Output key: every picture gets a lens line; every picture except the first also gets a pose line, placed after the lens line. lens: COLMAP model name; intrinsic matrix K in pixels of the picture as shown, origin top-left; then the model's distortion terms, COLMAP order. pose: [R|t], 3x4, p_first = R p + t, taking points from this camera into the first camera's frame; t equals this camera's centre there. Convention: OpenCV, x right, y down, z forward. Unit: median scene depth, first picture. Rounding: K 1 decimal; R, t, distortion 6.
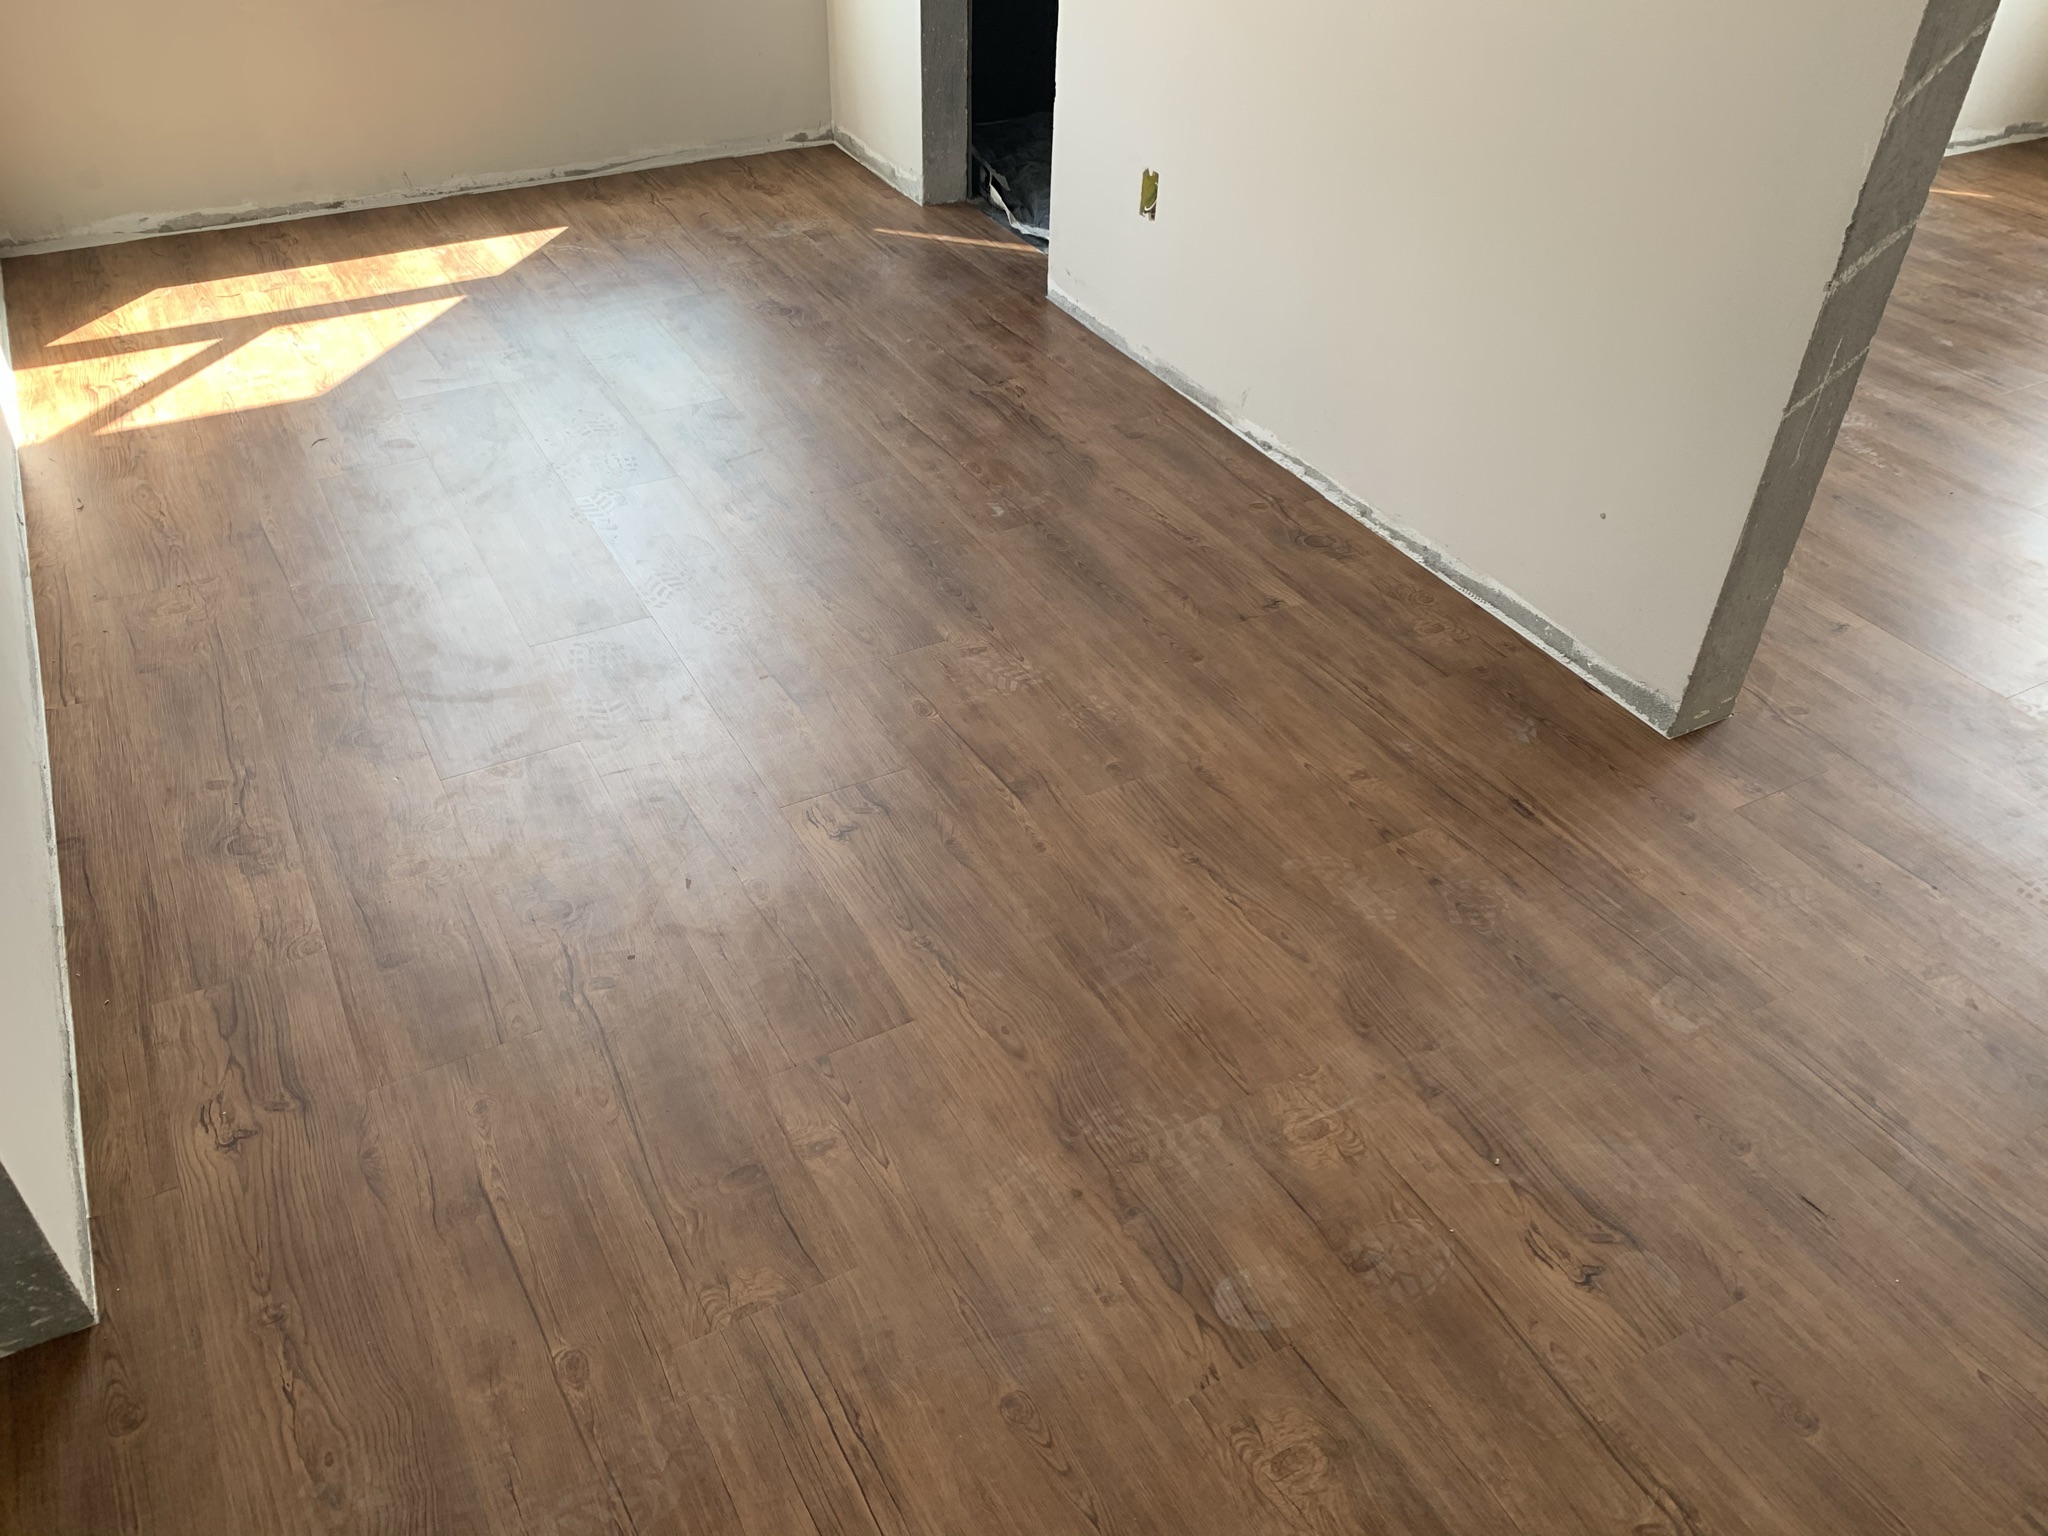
lens RADIAL K [[1529.4, 0, 1012.1], [0, 1529.4, 762.0], [0, 0, 1]] dist [0.094072, -0.110825]
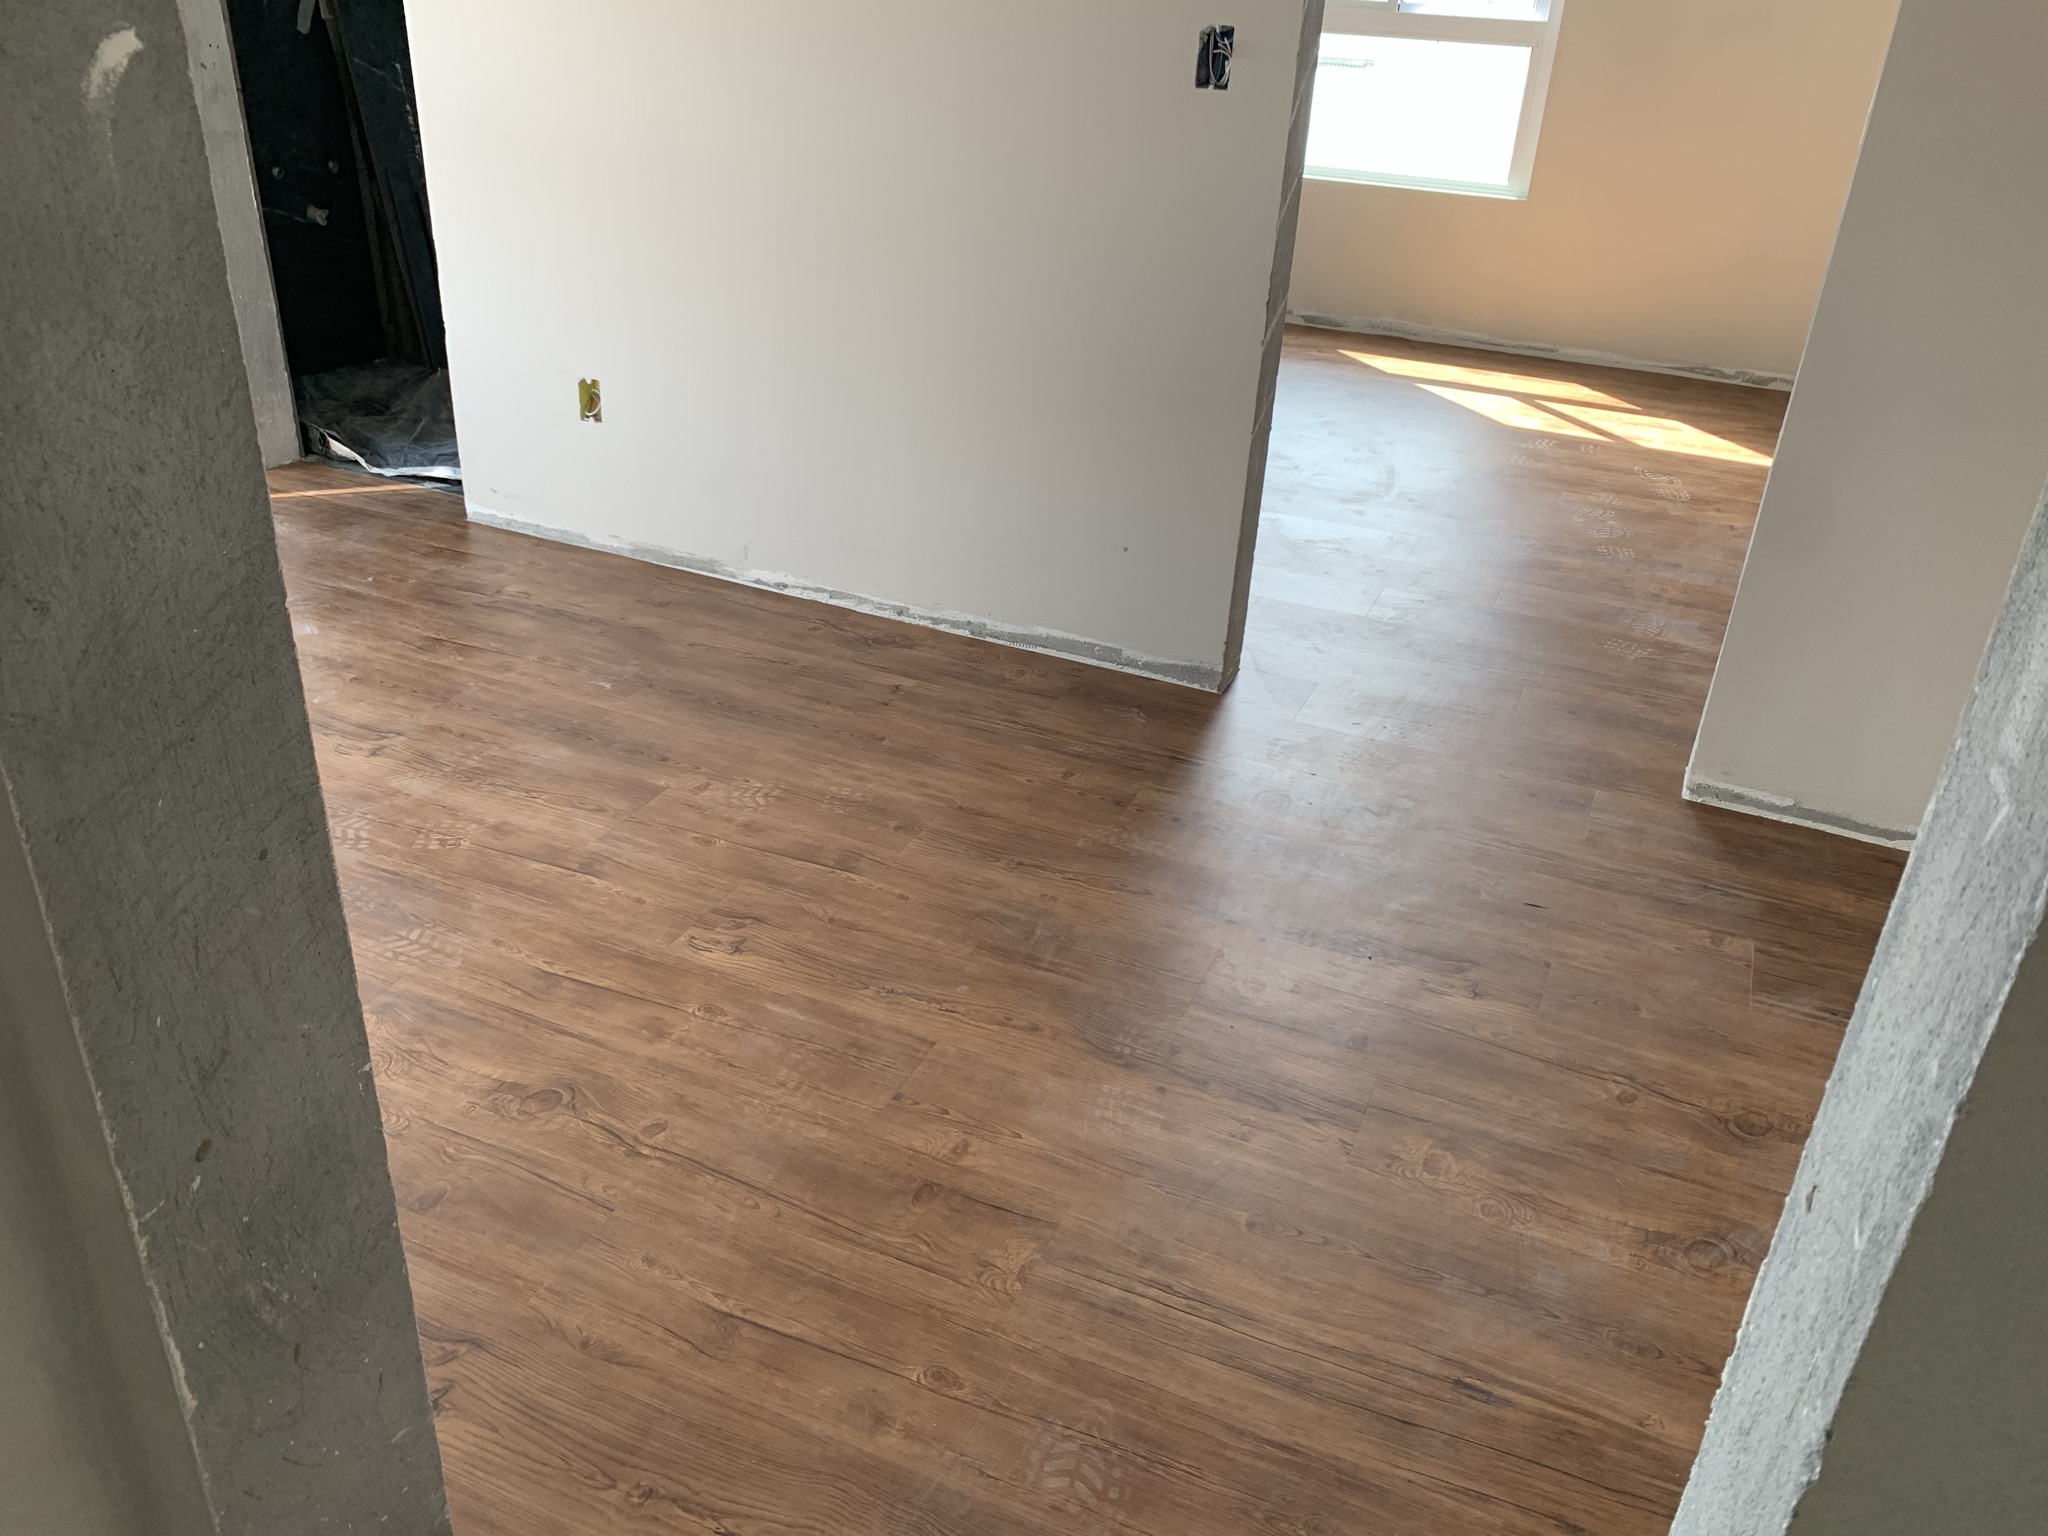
lens RADIAL K [[1529.4, 0, 1012.1], [0, 1529.4, 762.0], [0, 0, 1]] dist [0.094072, -0.110825]
pose [[0.796000, -0.271568, 0.540957, -0.414398], [0.353046, 0.934243, -0.050491, 0.039801], [-0.491674, 0.231173, 0.839533, -0.005745]]
